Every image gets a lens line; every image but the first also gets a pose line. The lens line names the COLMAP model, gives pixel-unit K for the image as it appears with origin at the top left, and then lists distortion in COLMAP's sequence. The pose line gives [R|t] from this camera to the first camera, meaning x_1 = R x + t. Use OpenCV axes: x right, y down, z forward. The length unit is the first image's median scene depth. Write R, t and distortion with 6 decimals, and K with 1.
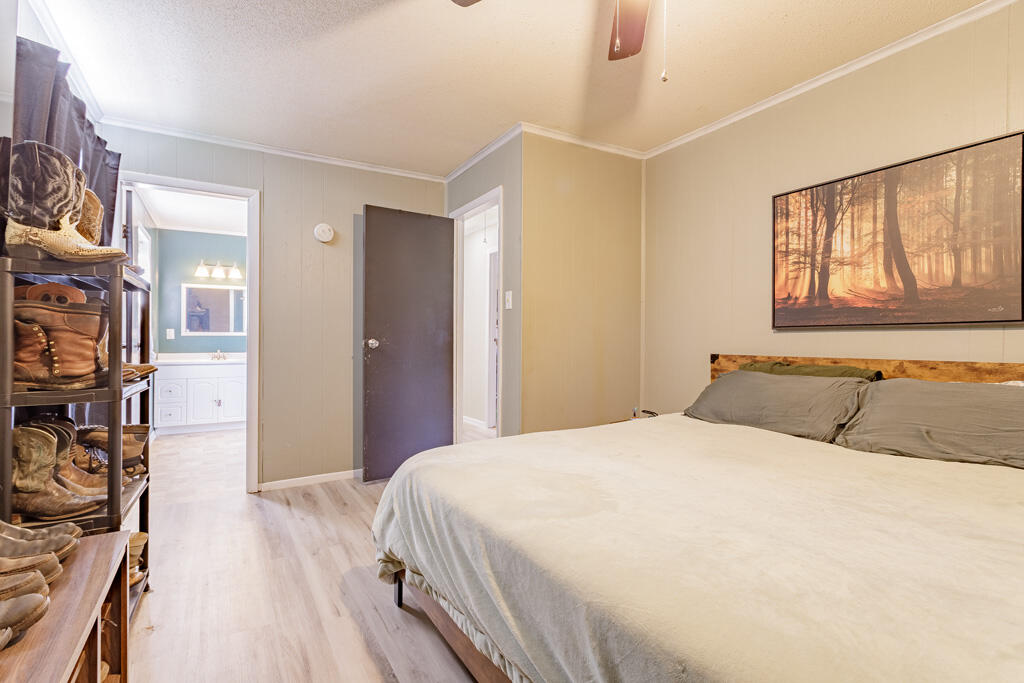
lens RADIAL K [[483.9, 0, 510.9], [0, 483.9, 336.0], [0, 0, 1]] dist [0.002300, 0.000132]
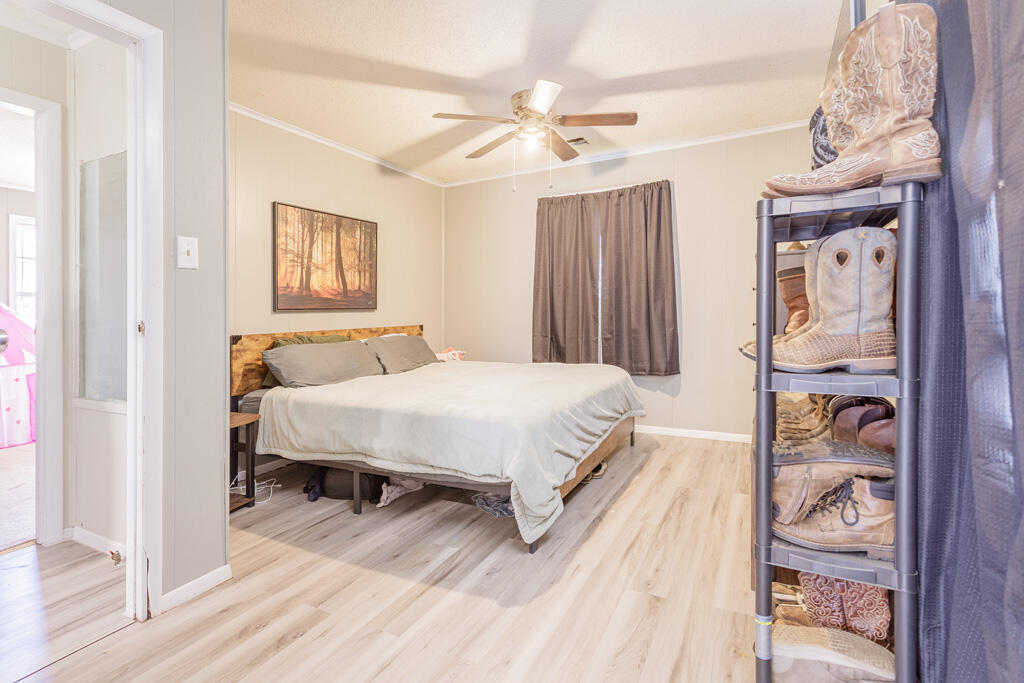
lens RADIAL K [[483.9, 0, 510.9], [0, 483.9, 336.0], [0, 0, 1]] dist [0.002300, 0.000132]
pose [[-0.522392, -0.019407, 0.852485, -0.874265], [0.028154, 0.998803, 0.039990, 0.017583], [-0.852241, 0.044891, -0.521220, 1.233294]]
